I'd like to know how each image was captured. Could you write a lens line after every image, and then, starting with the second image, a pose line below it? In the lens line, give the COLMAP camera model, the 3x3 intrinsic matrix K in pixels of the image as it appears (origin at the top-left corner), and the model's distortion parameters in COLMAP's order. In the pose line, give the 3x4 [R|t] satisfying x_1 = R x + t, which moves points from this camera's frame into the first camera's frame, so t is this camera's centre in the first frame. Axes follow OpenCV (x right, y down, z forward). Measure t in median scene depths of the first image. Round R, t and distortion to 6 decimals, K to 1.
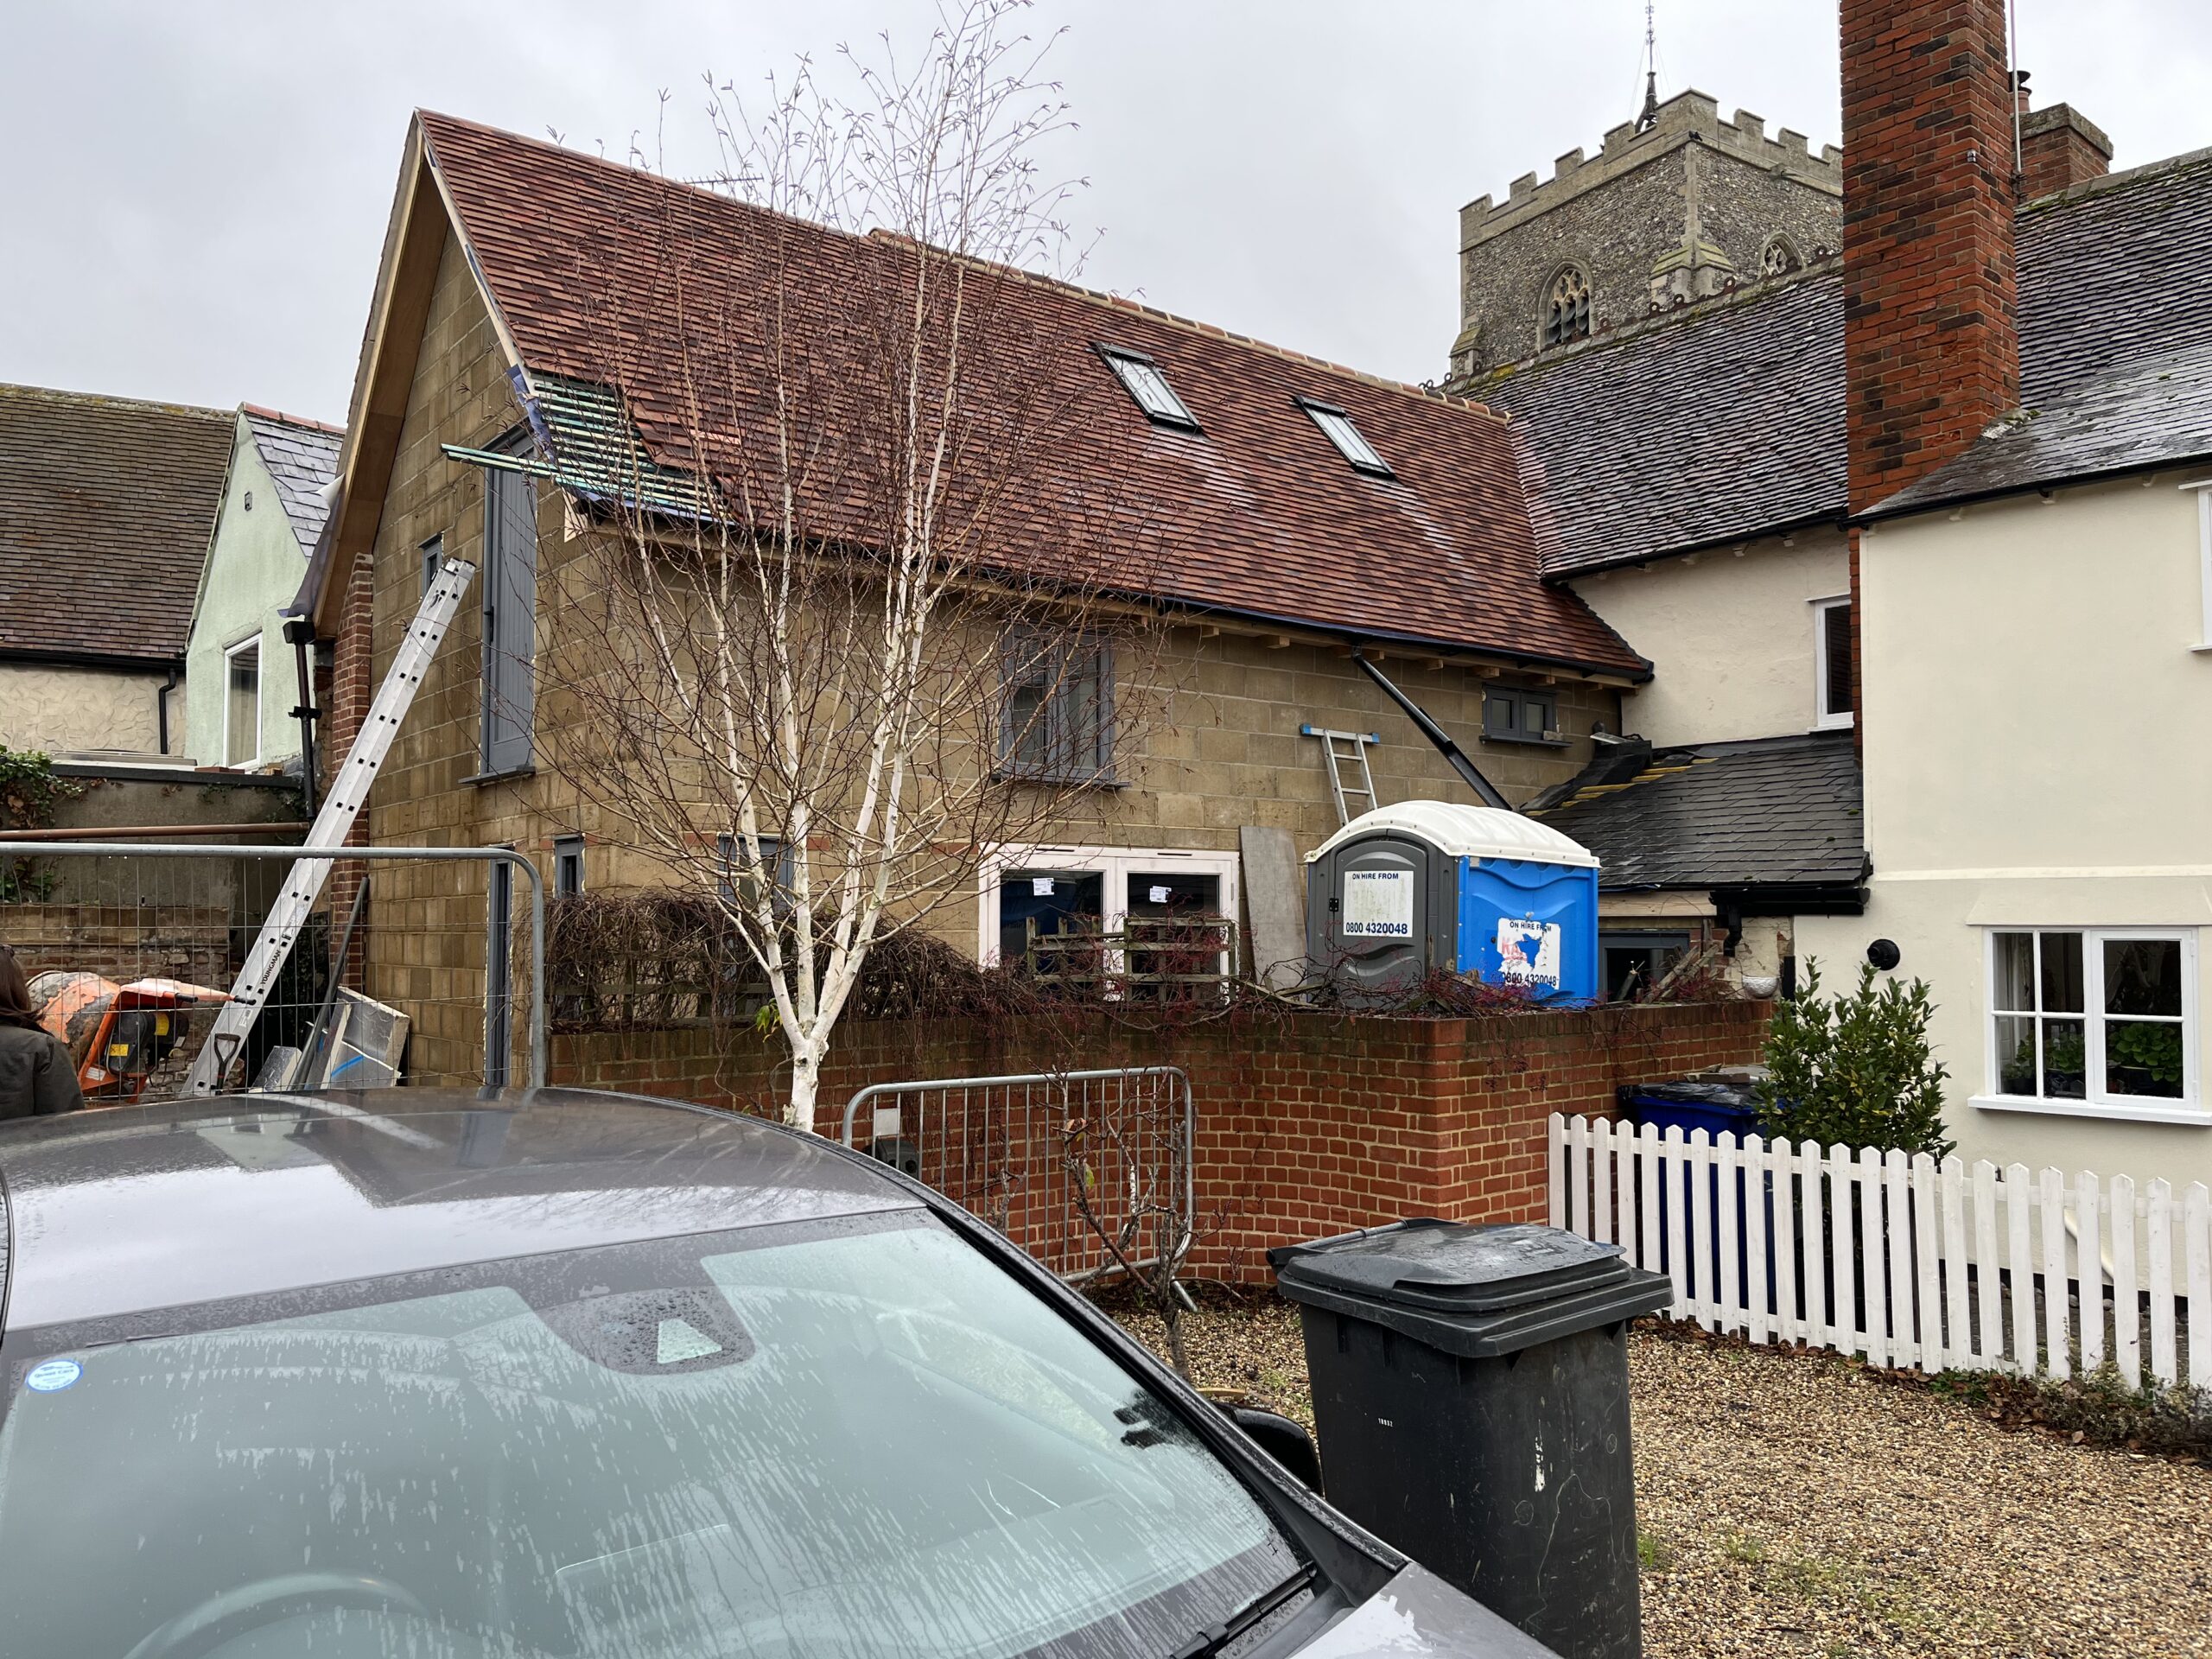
lens RADIAL K [[1633.0, 0, 1106.0], [0, 1633.0, 829.5], [0, 0, 1]] dist [0.014430, -0.001602]
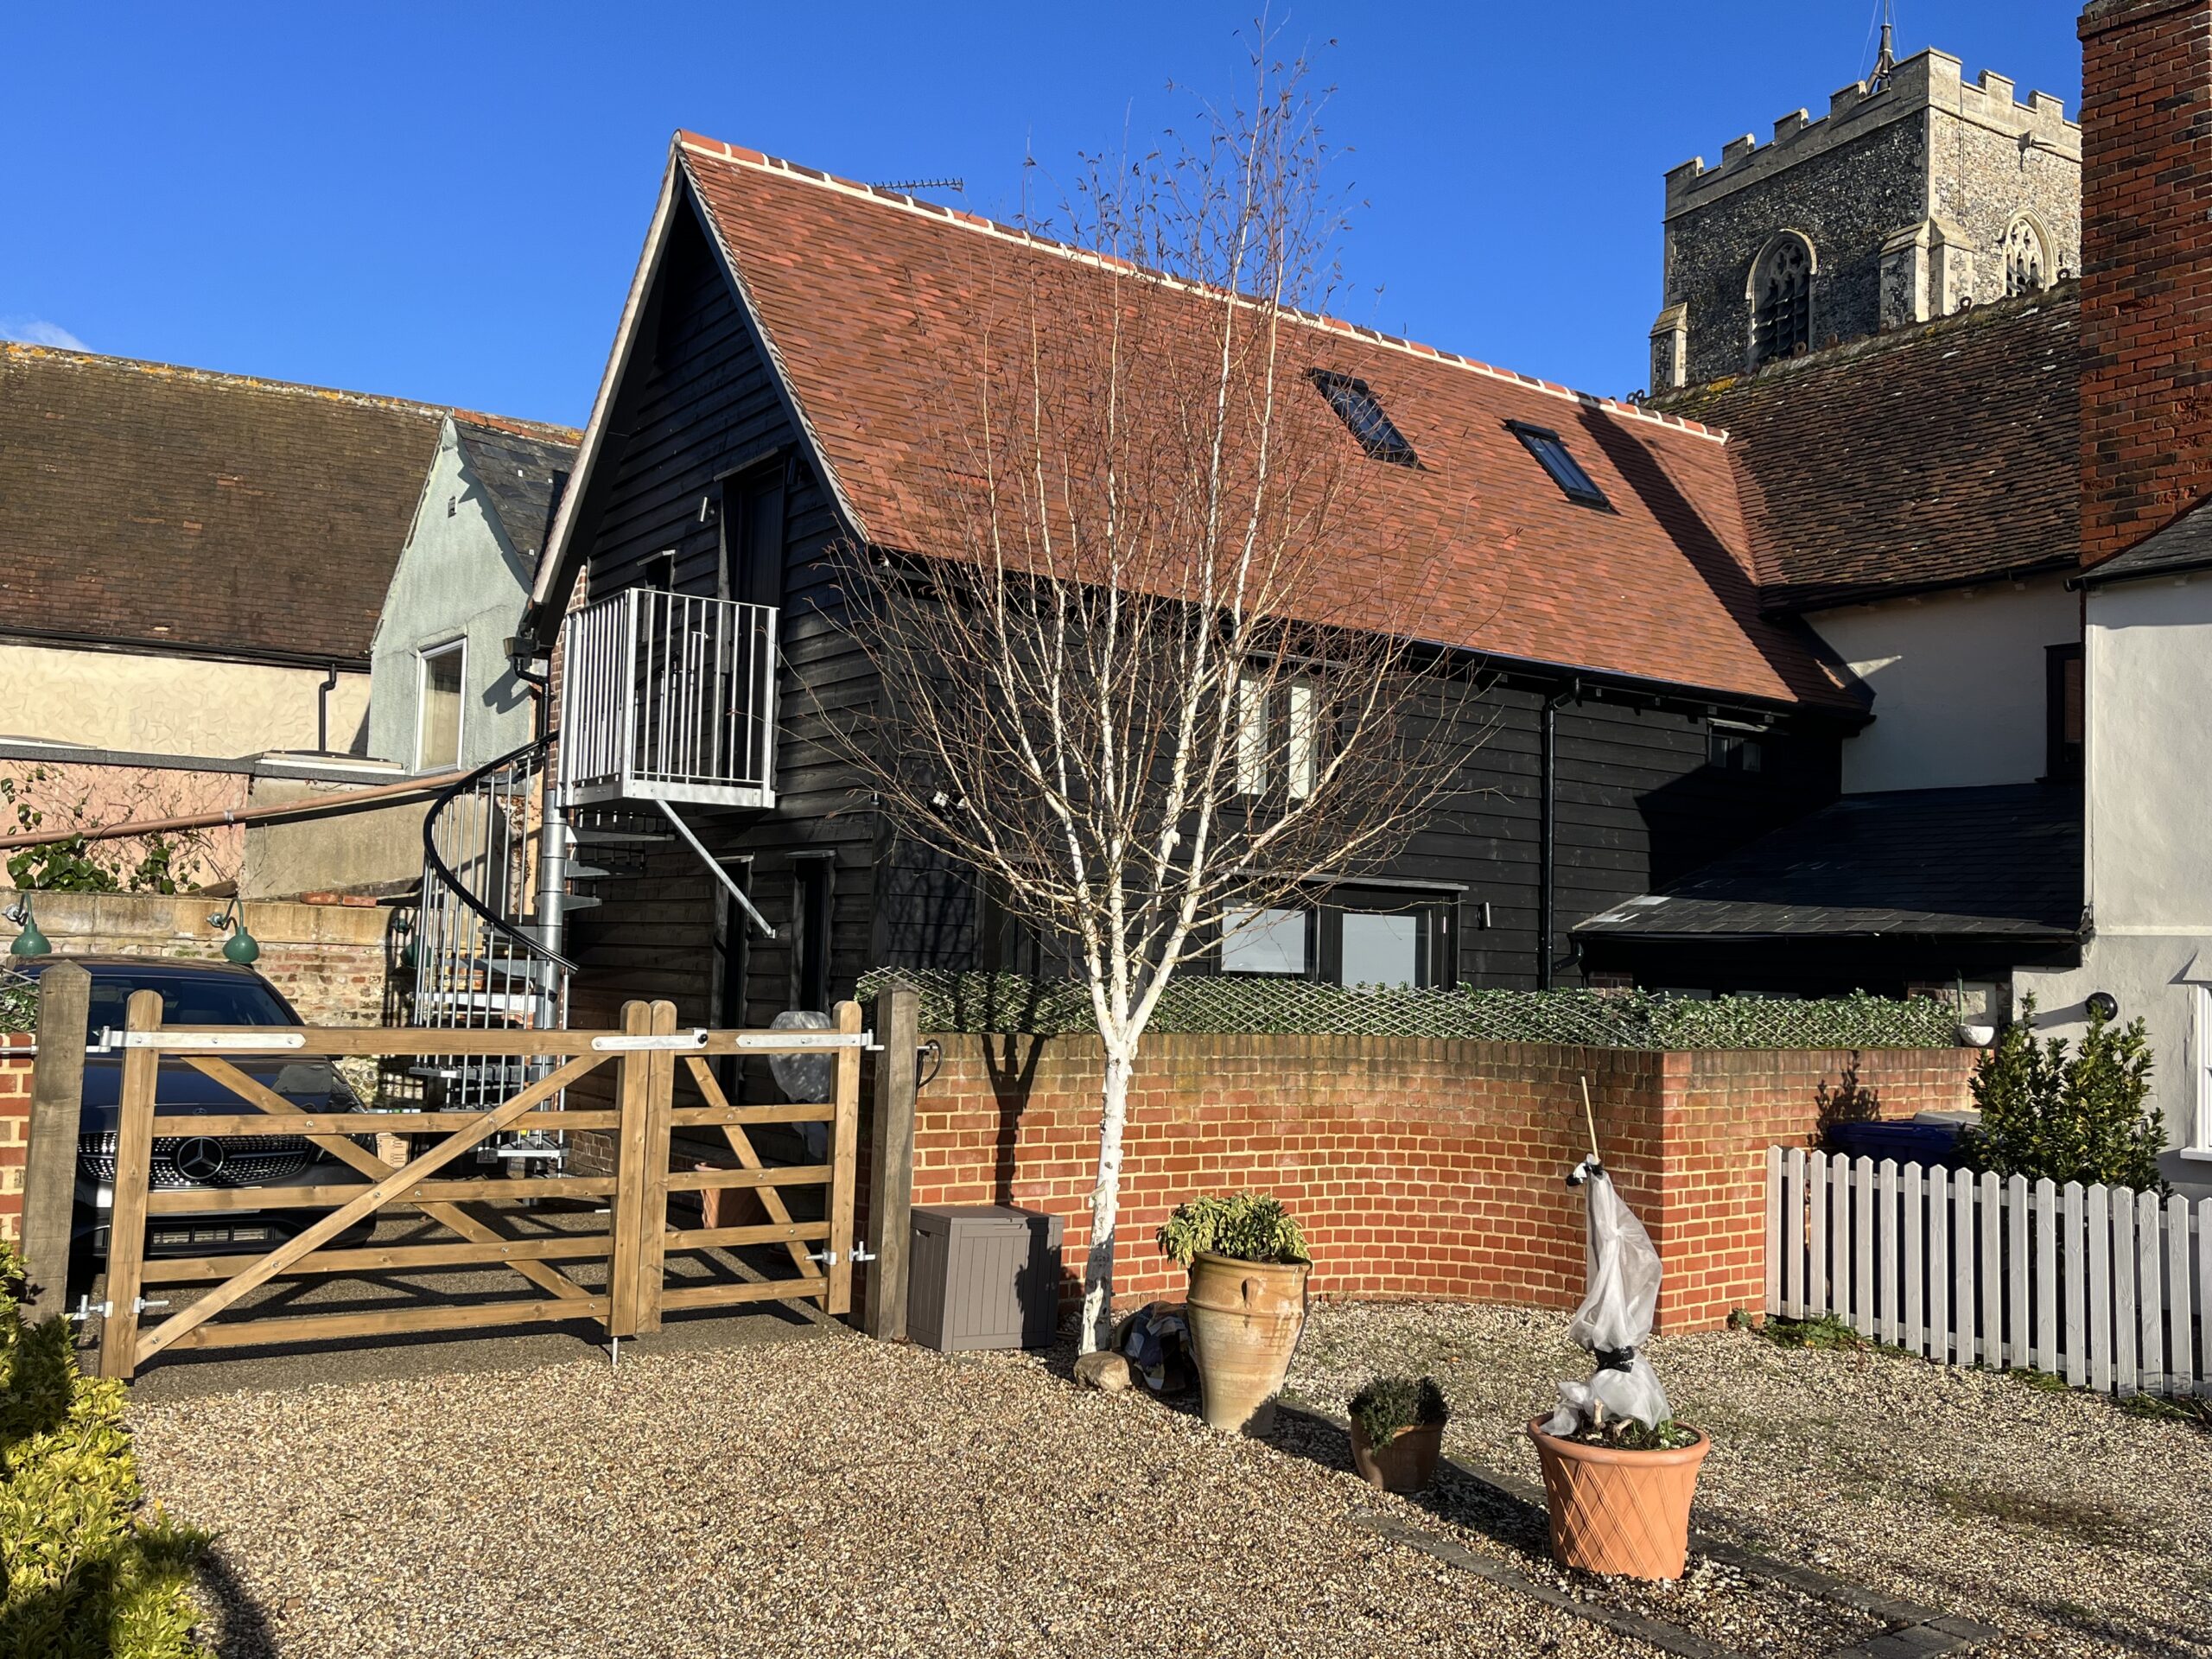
lens RADIAL K [[1855.9, 0, 1130.8], [0, 1855.9, 819.5], [0, 0, 1]] dist [-0.001028, 0.005109]
pose [[0.998024, 0.028083, -0.056202, -0.055267], [-0.028977, 0.999465, -0.015159, -0.004495], [0.055746, 0.016758, 0.998304, -0.156644]]
